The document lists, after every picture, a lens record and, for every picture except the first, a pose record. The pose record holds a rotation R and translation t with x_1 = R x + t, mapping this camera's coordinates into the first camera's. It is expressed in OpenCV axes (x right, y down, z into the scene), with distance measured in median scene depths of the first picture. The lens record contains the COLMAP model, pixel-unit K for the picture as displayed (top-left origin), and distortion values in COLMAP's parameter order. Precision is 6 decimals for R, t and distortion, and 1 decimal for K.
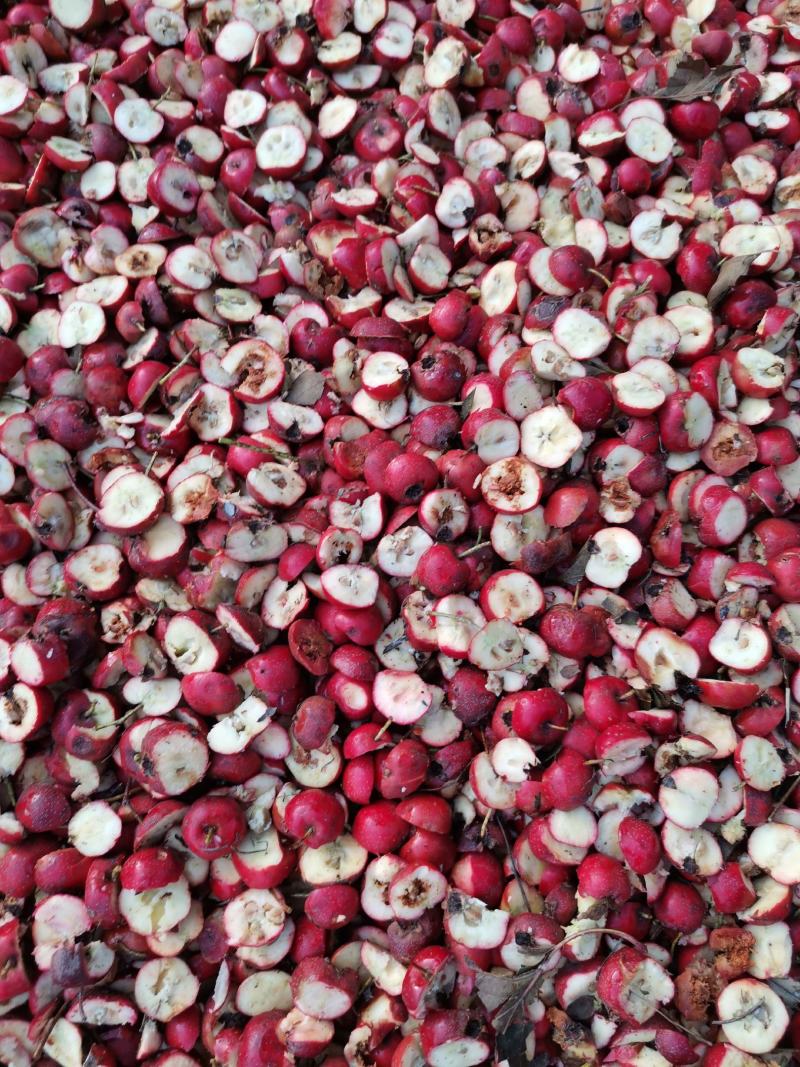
lens RADIAL K [[831.6, 0, 400.0], [0, 831.6, 533.5], [0, 0, 1]] dist [0.065998, -0.131302]
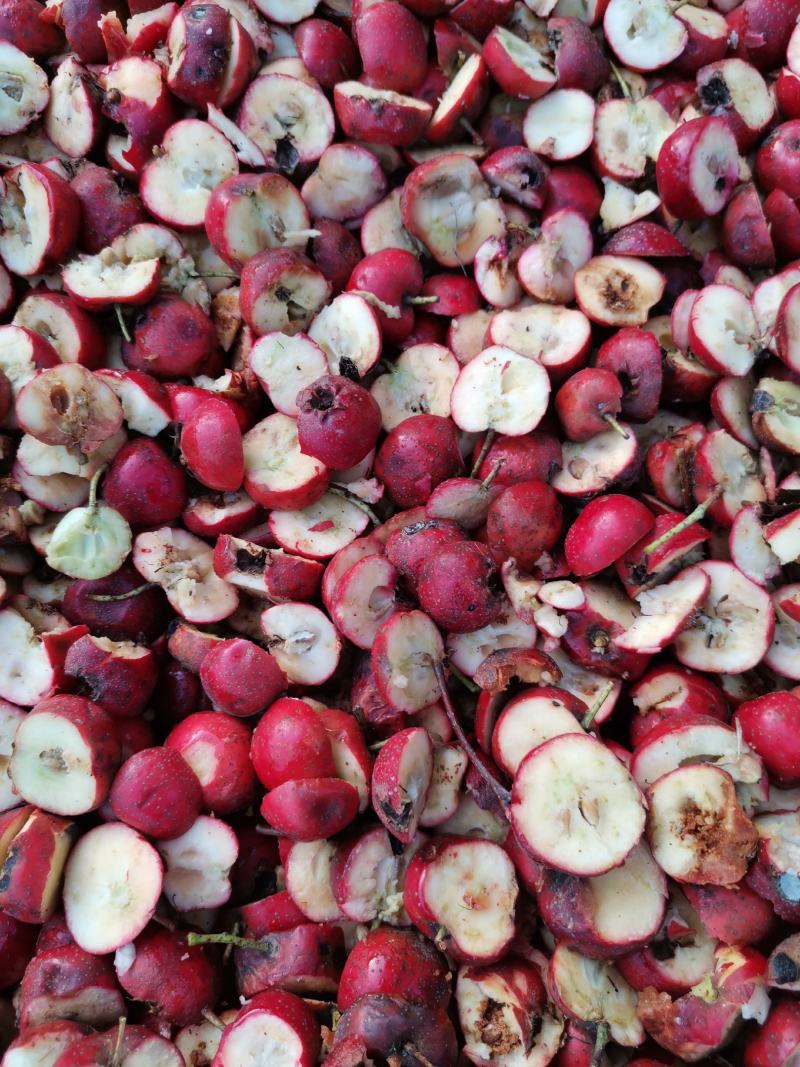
lens RADIAL K [[831.6, 0, 400.0], [0, 831.6, 533.5], [0, 0, 1]] dist [0.065998, -0.131302]
pose [[0.970834, 0.231136, -0.063694, -0.380113], [-0.226637, 0.971412, 0.070674, -0.181110], [0.078208, -0.054177, 0.995464, 0.446380]]
